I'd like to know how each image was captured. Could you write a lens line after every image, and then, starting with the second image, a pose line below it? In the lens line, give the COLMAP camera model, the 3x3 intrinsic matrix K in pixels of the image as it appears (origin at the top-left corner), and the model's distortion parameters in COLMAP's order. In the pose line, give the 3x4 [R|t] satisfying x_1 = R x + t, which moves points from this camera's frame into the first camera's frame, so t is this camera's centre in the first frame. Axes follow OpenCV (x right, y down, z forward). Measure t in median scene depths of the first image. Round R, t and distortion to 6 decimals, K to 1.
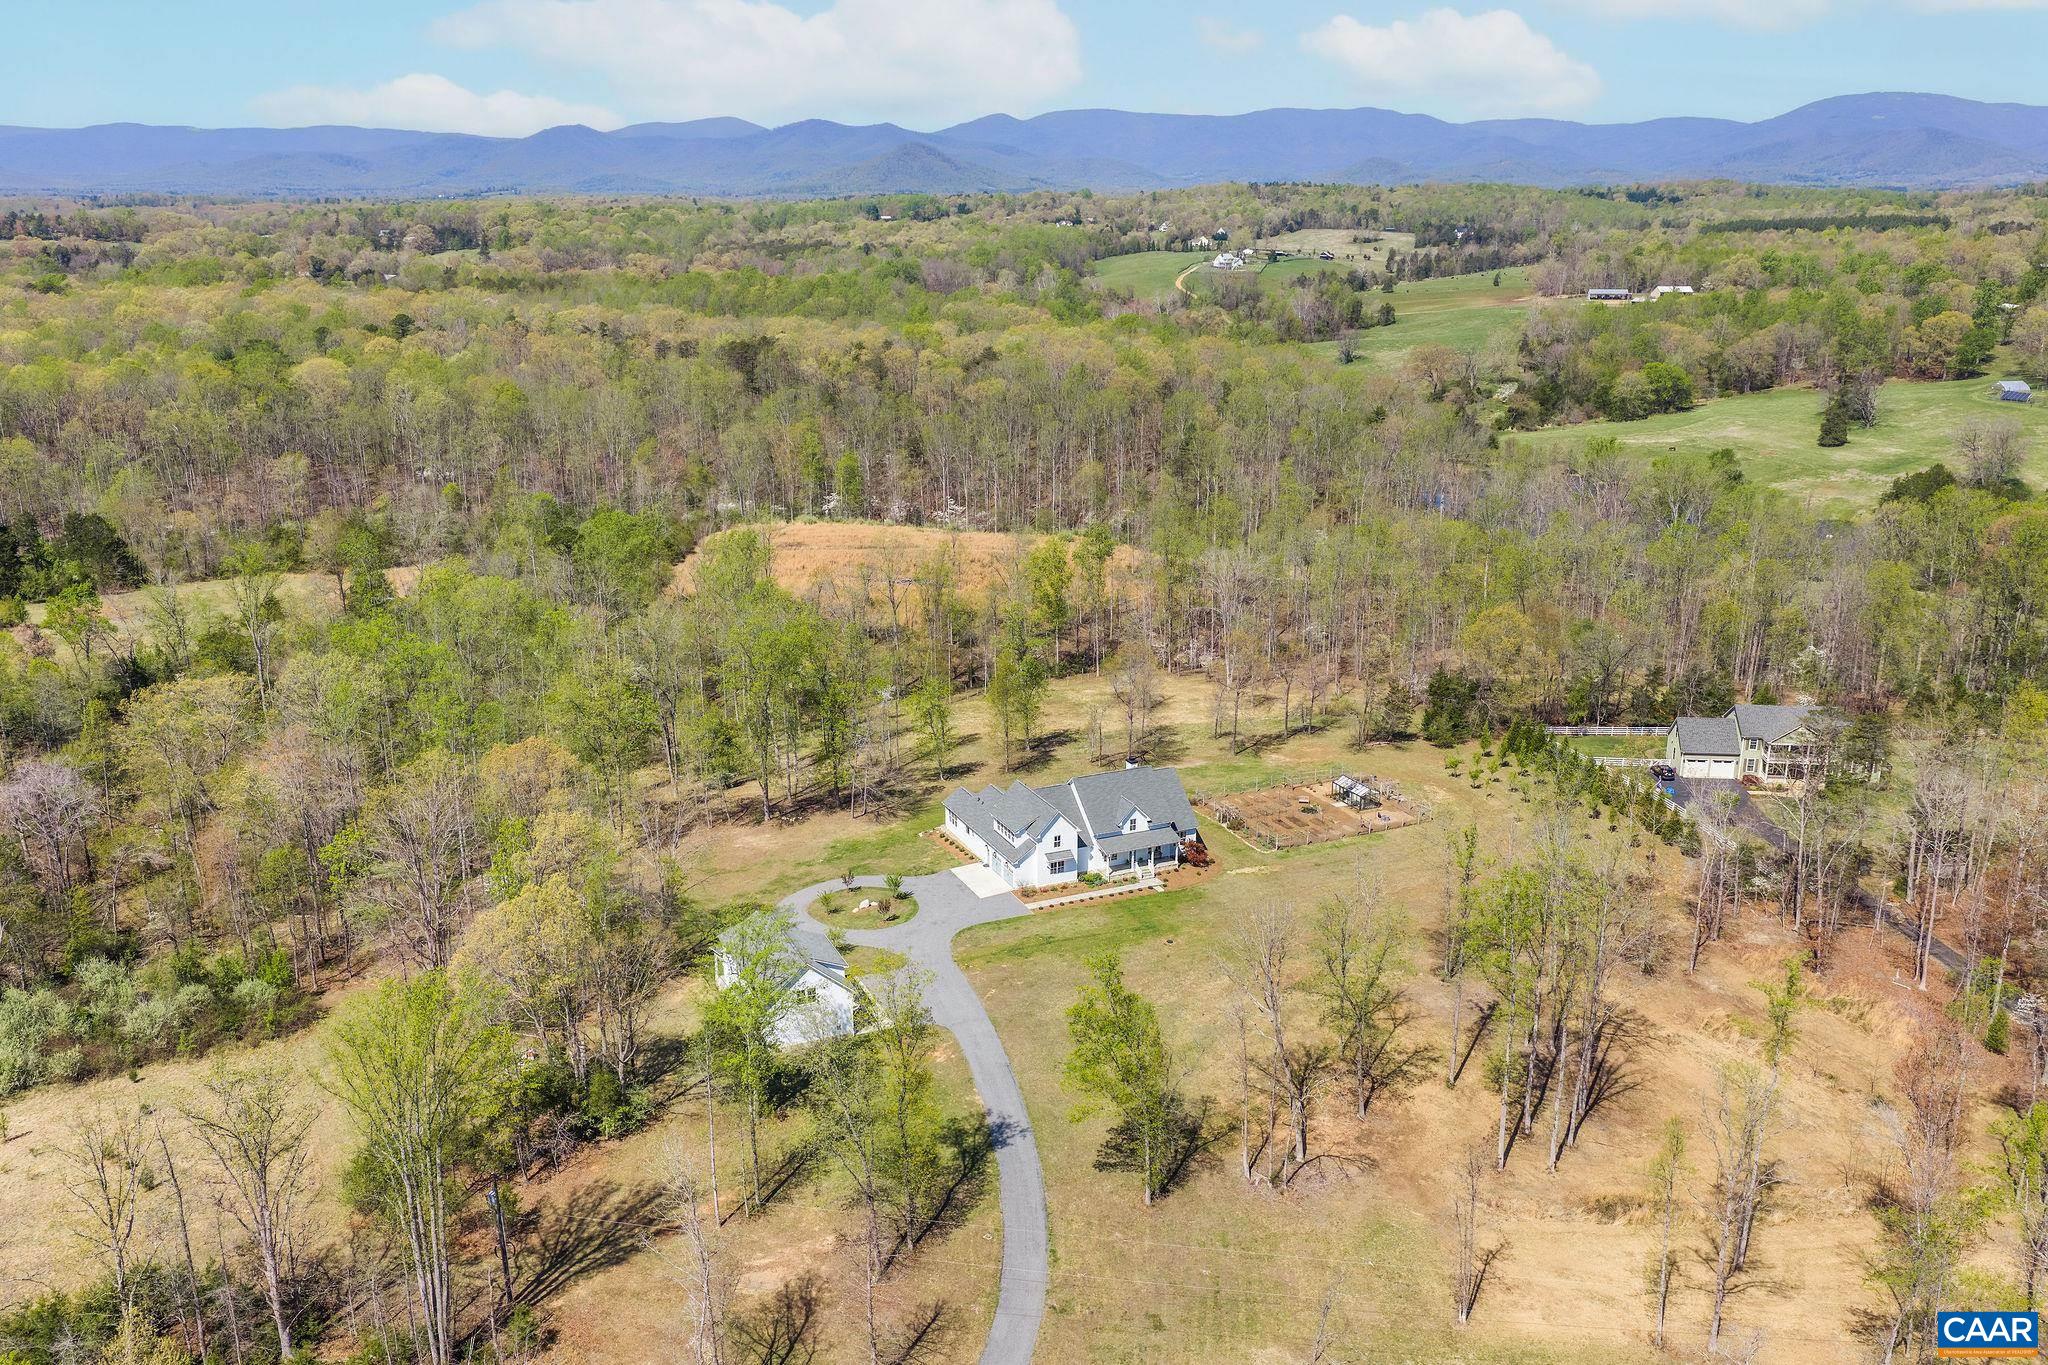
lens RADIAL K [[1675.5, 0, 1014.9], [0, 1675.5, 681.5], [0, 0, 1]] dist [0.065953, -0.038754]
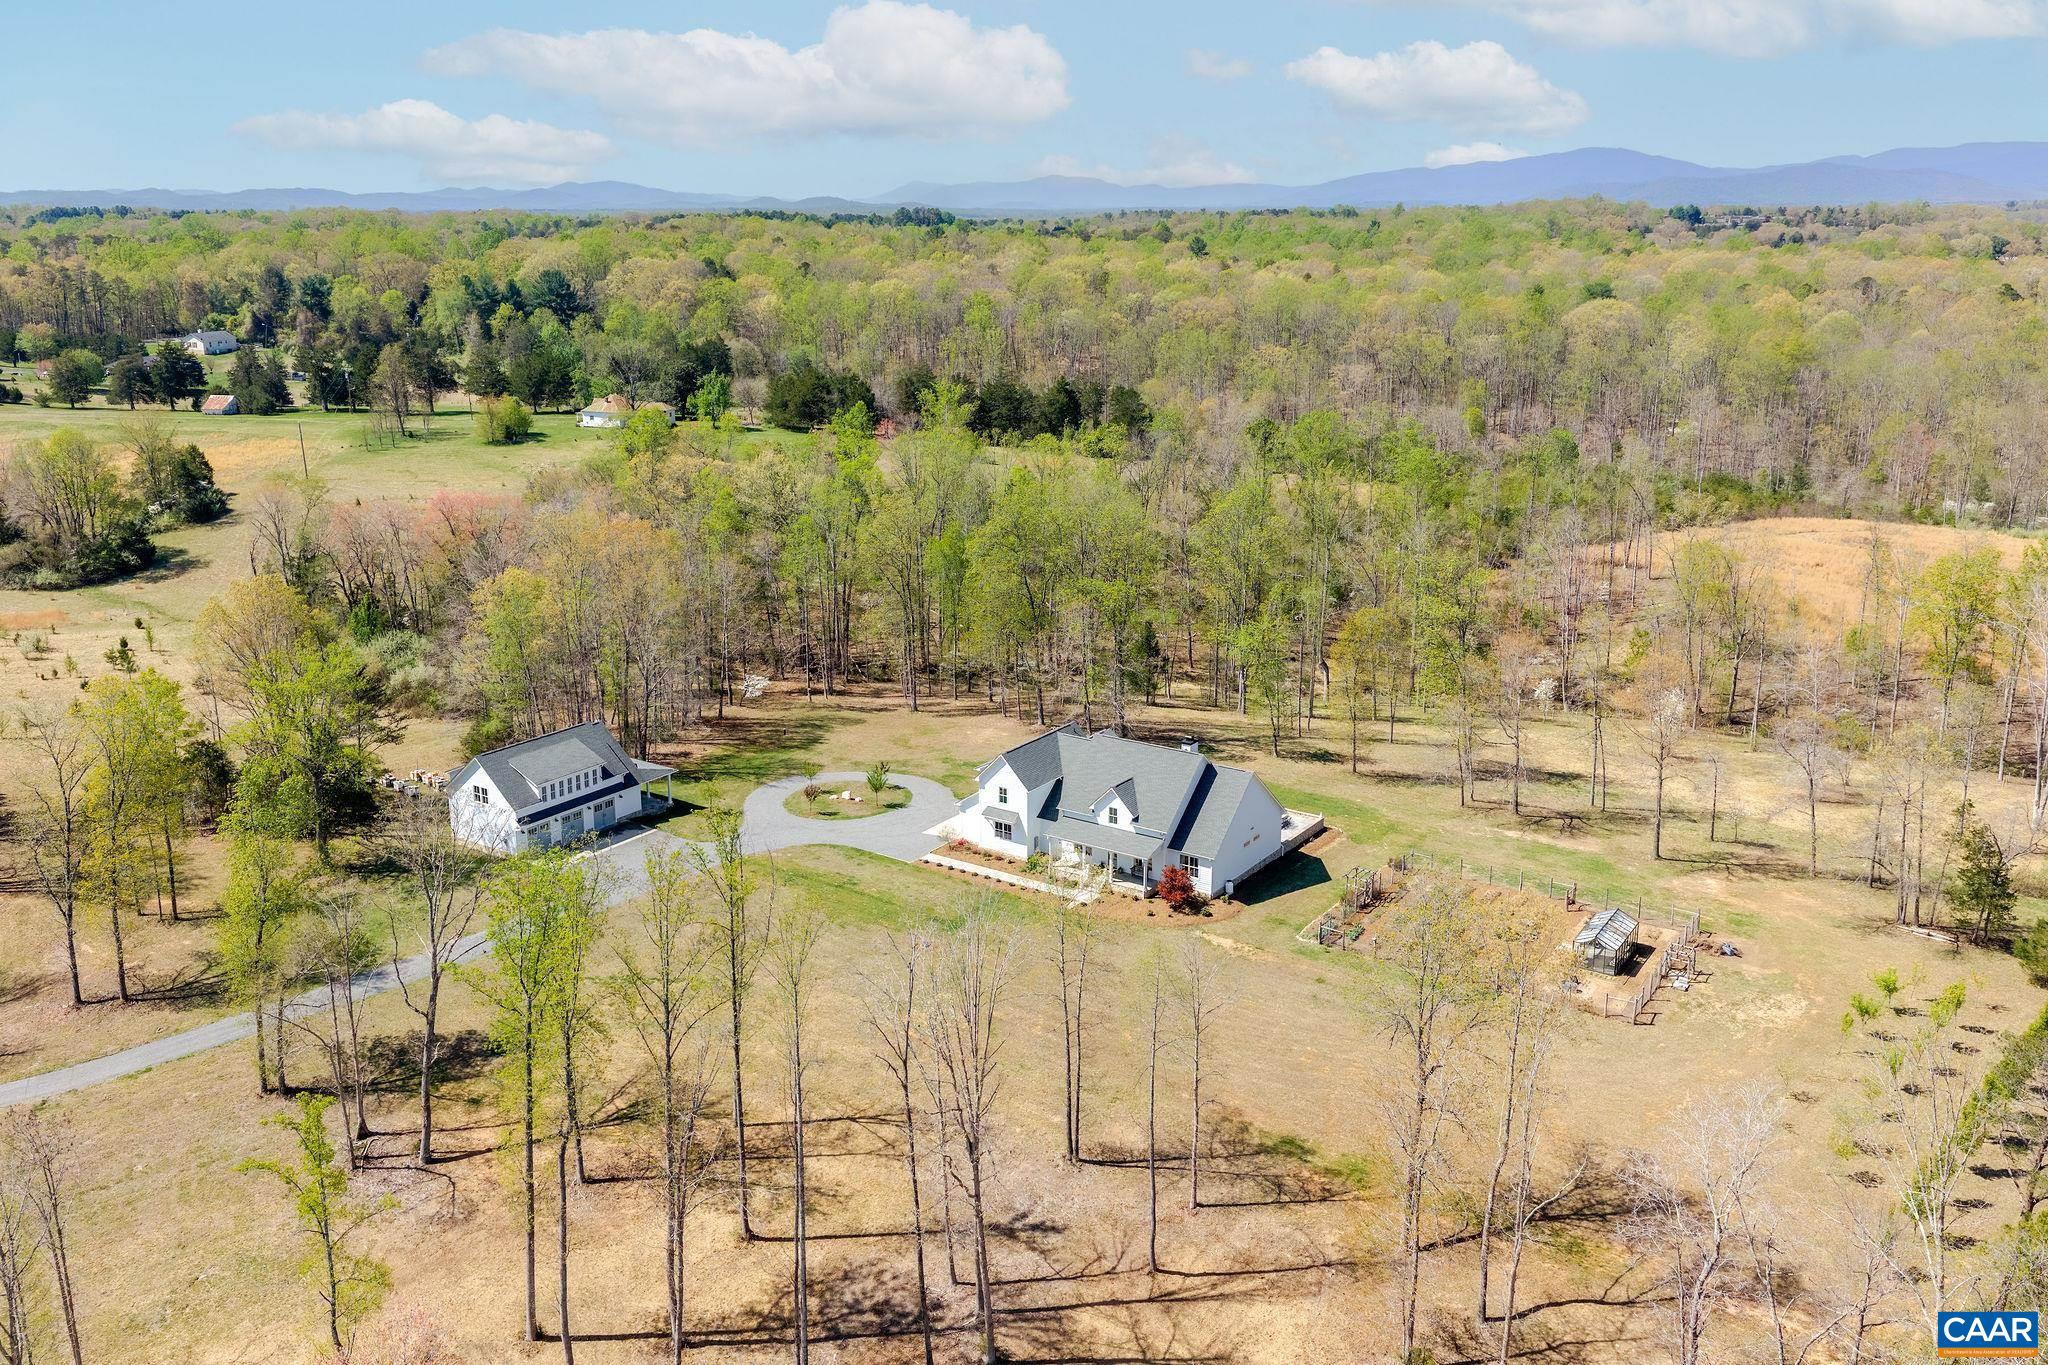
lens RADIAL K [[1675.5, 0, 1014.9], [0, 1675.5, 681.5], [0, 0, 1]] dist [0.065953, -0.038754]
pose [[0.527434, 0.235476, -0.816311, 0.226121], [-0.244333, 0.962273, 0.119713, -0.016136], [0.813704, 0.136311, 0.565070, 0.206266]]
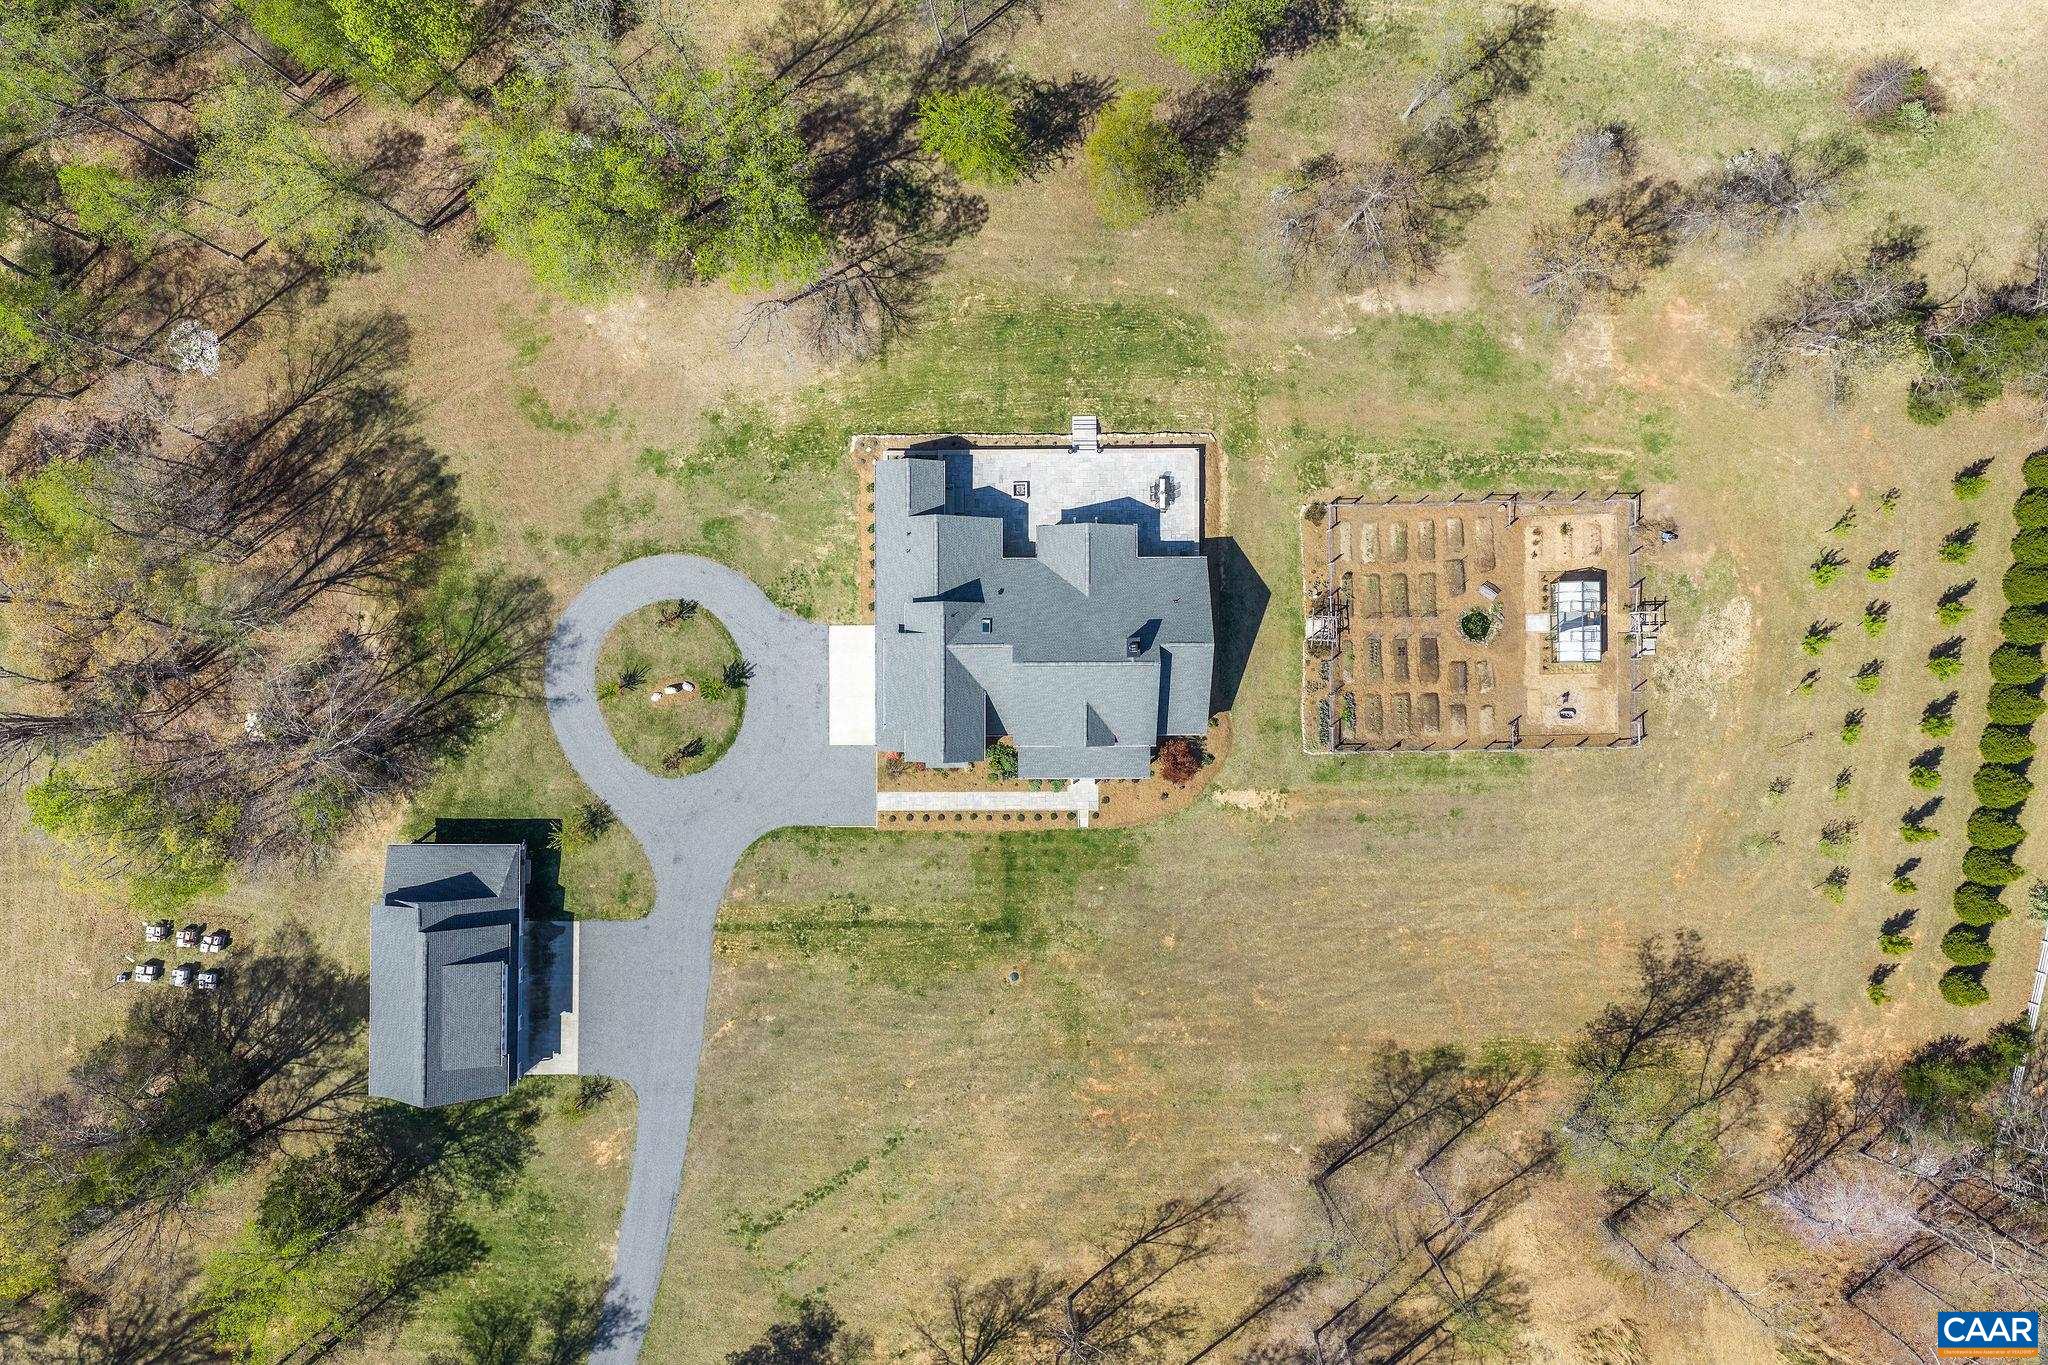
lens RADIAL K [[1691.9, 0, 1024.0], [0, 1691.9, 682.5], [0, 0, 1]] dist [0.058092, -0.005603]
pose [[0.915943, 0.401308, 0.000792, 0.014976], [-0.111465, 0.252512, 0.961152, -0.196902], [0.385518, -0.880449, 0.276019, 0.307670]]
